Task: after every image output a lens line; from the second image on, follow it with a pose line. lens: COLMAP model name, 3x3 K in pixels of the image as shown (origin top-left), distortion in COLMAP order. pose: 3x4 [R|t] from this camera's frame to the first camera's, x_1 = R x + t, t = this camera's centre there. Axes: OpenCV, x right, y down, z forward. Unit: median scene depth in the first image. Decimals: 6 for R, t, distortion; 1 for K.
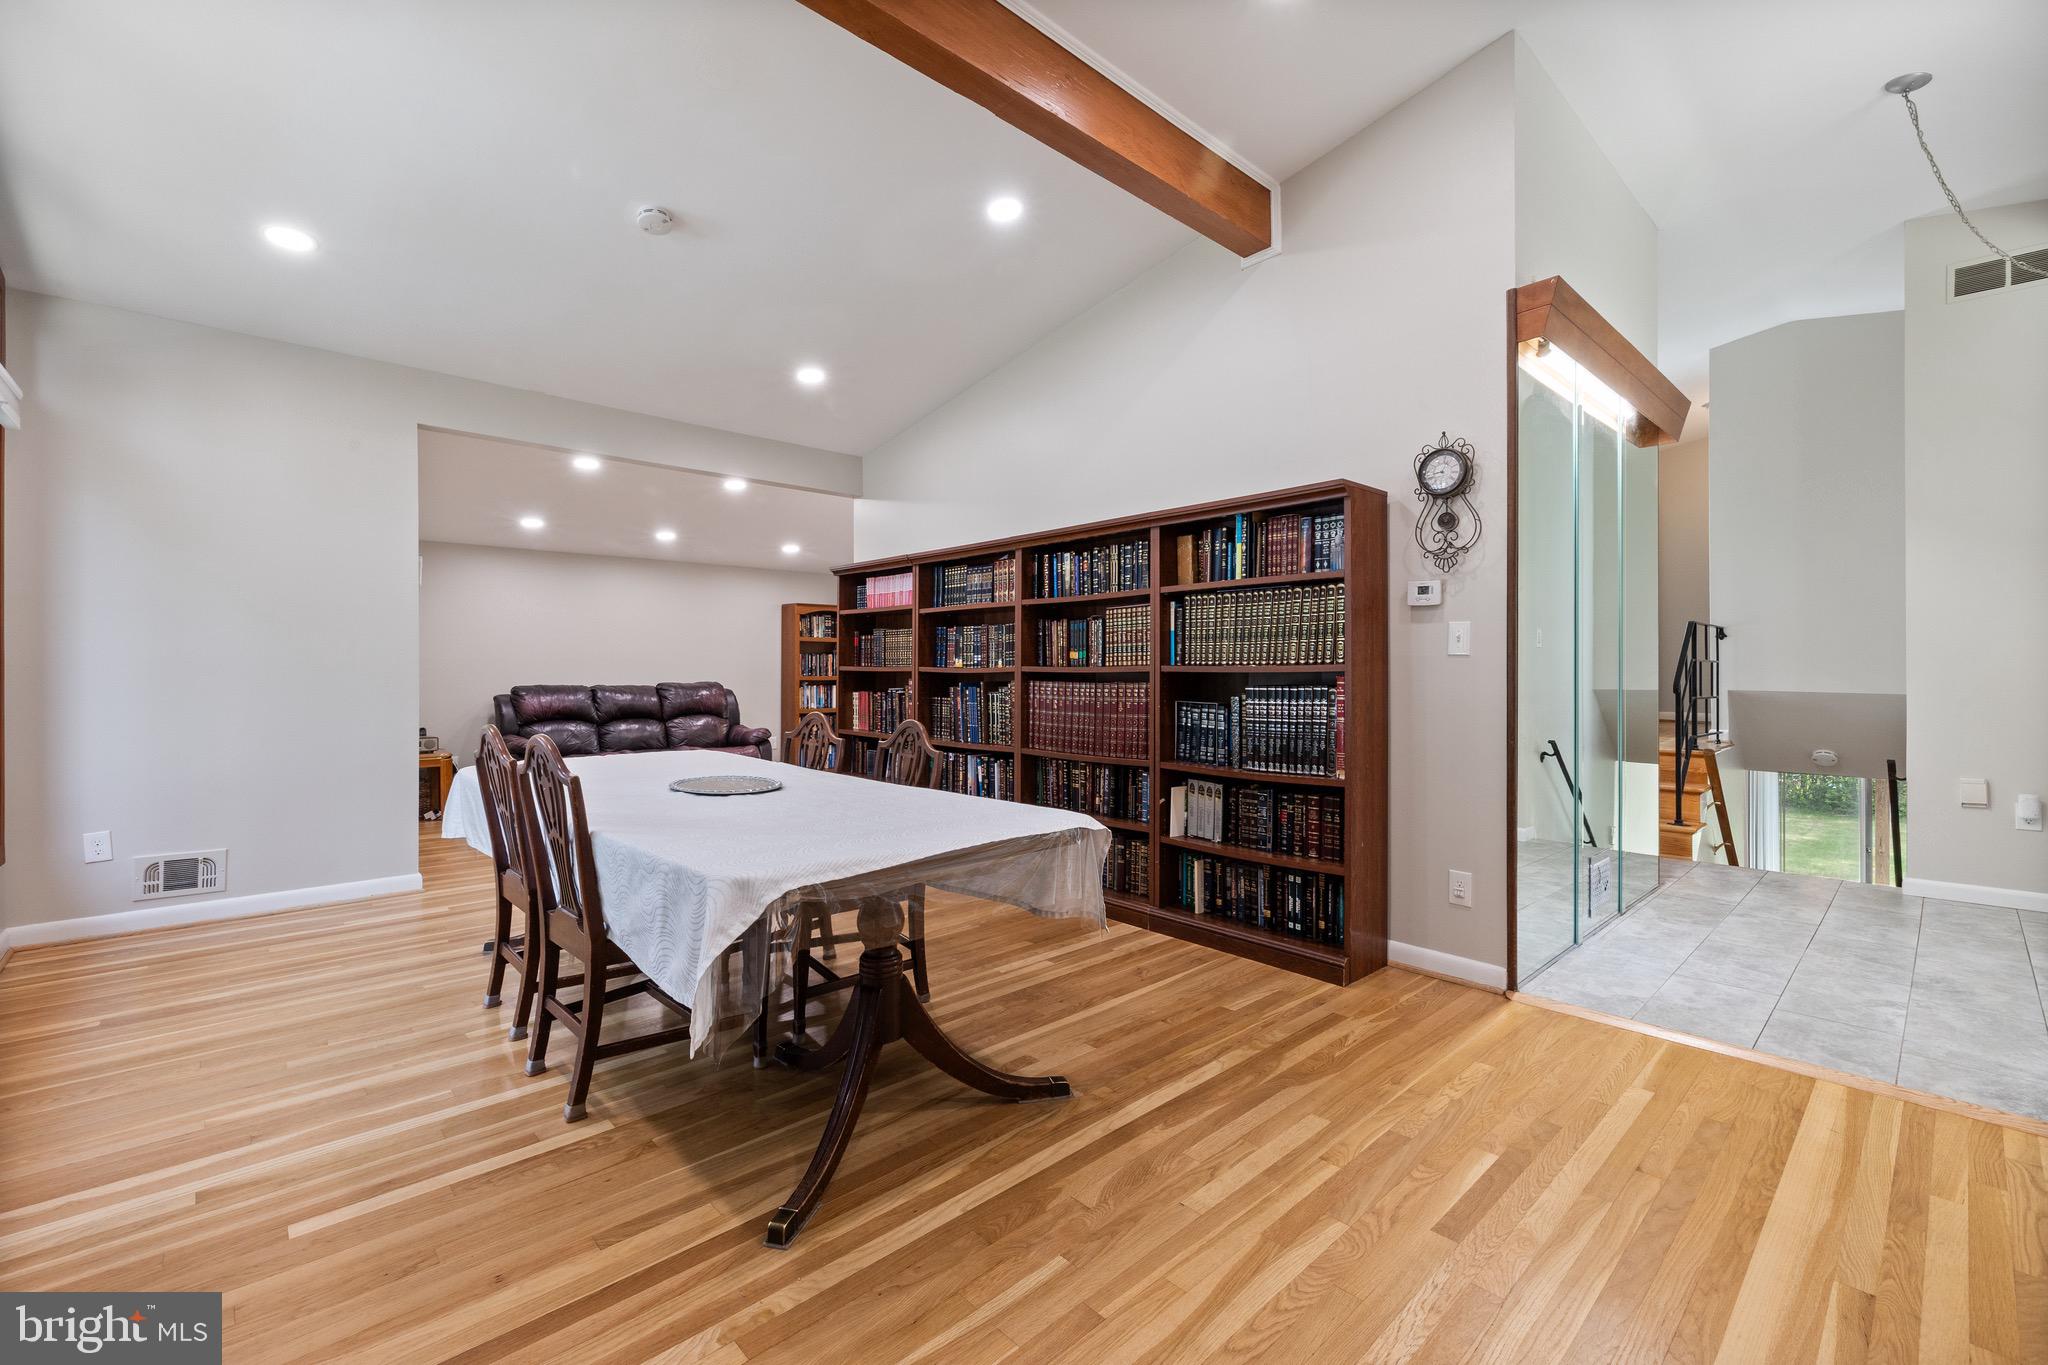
lens RADIAL K [[862.3, 0, 1021.6], [0, 862.3, 673.9], [0, 0, 1]] dist [-0.000998, -0.000330]
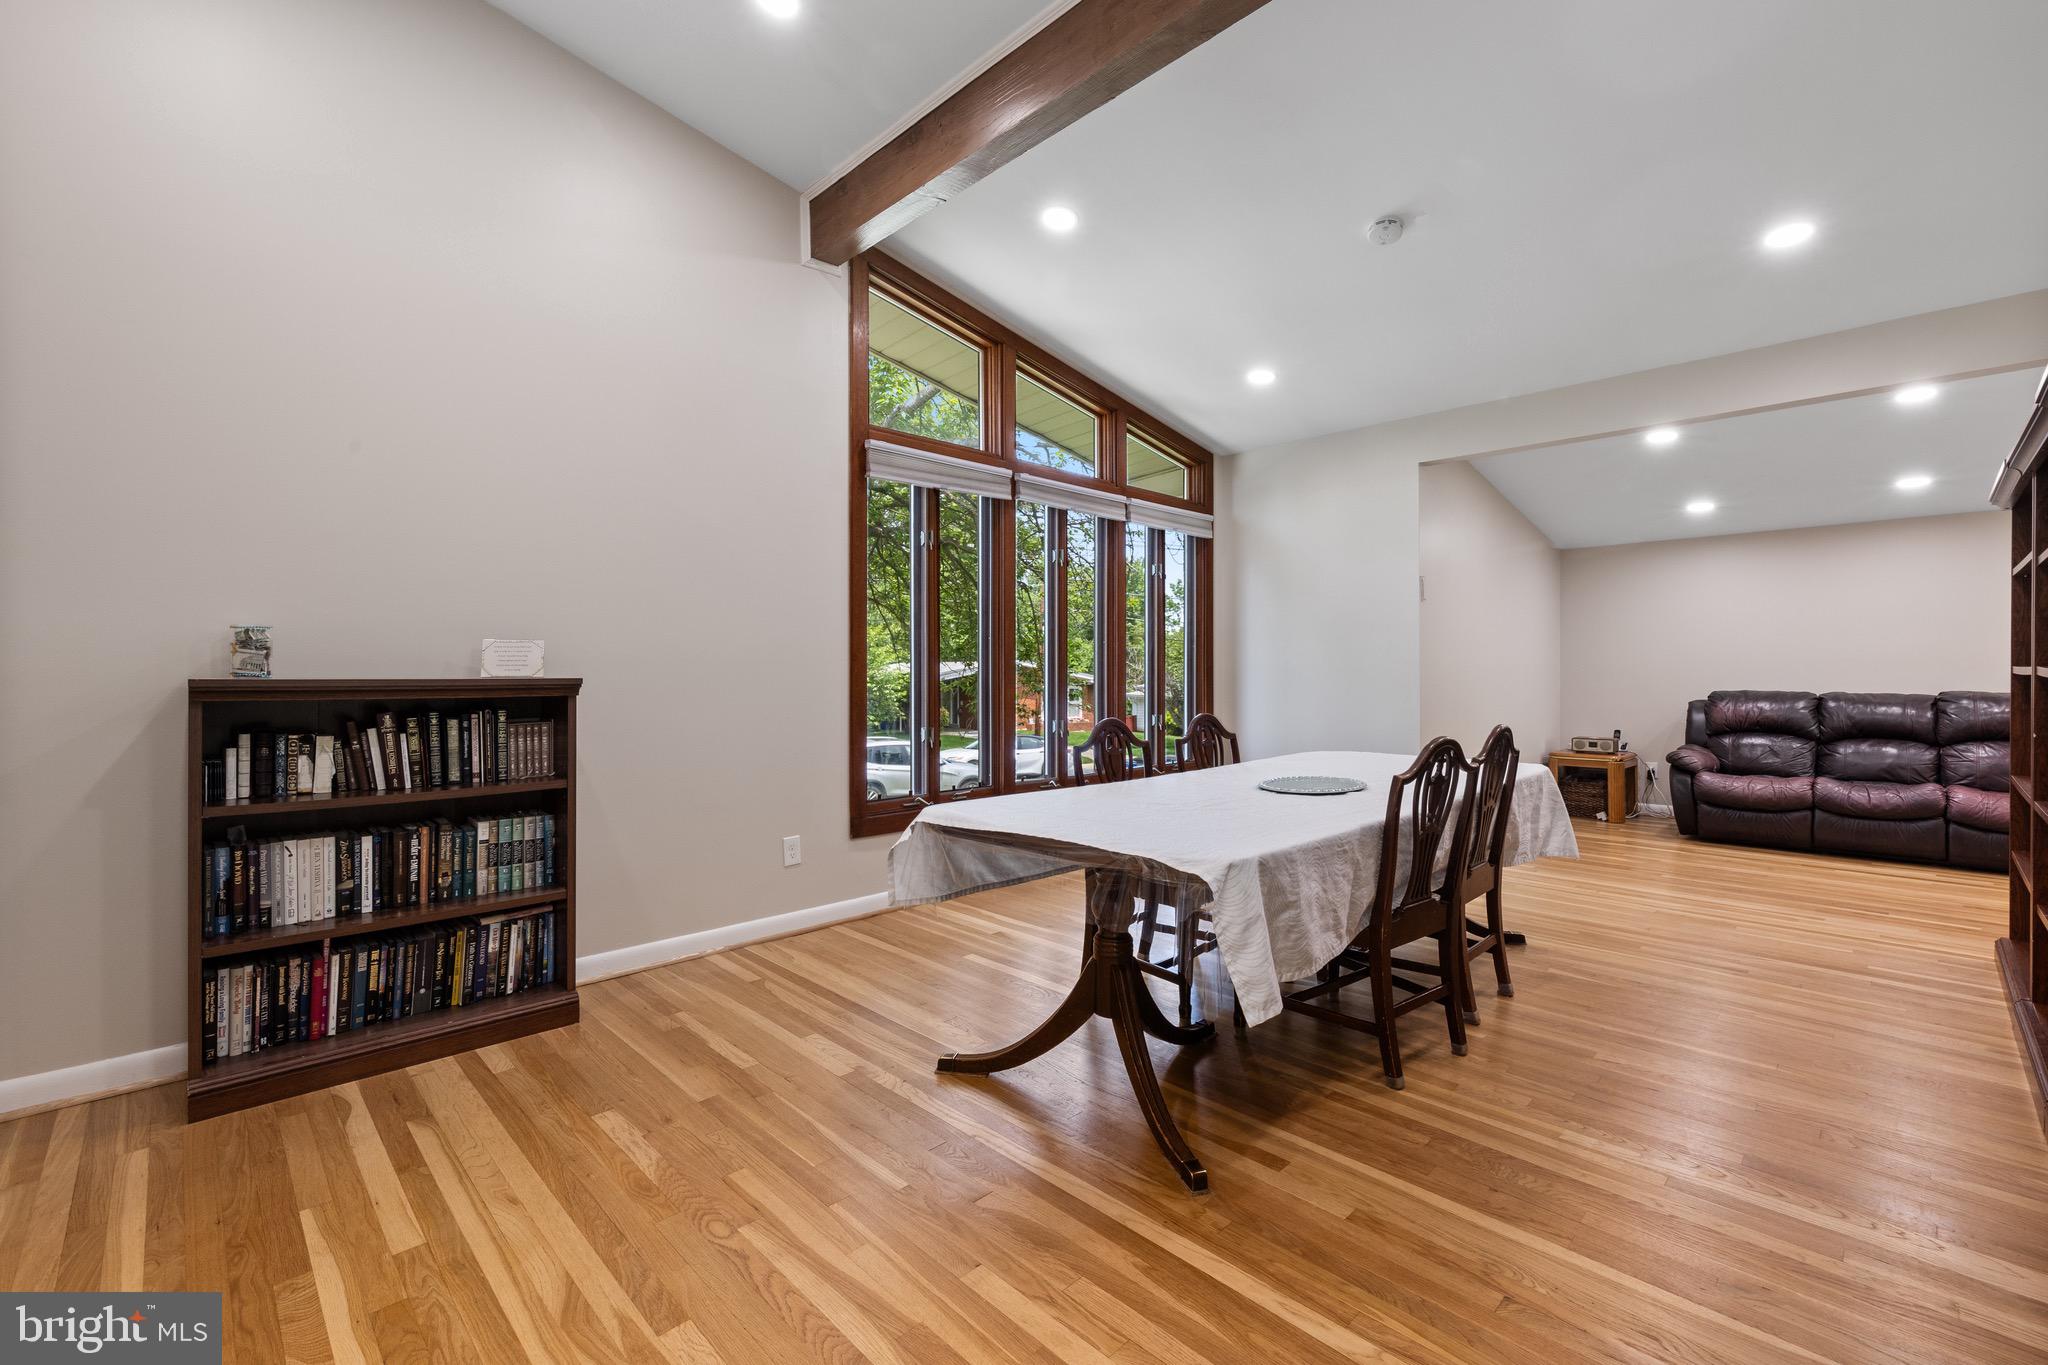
lens RADIAL K [[862.3, 0, 1021.6], [0, 862.3, 673.9], [0, 0, 1]] dist [-0.000998, -0.000330]
pose [[0.029885, 0.000955, -0.999553, 0.750556], [-0.005558, 0.999984, 0.000789, -0.001002], [0.999538, 0.005532, 0.029890, 0.702507]]
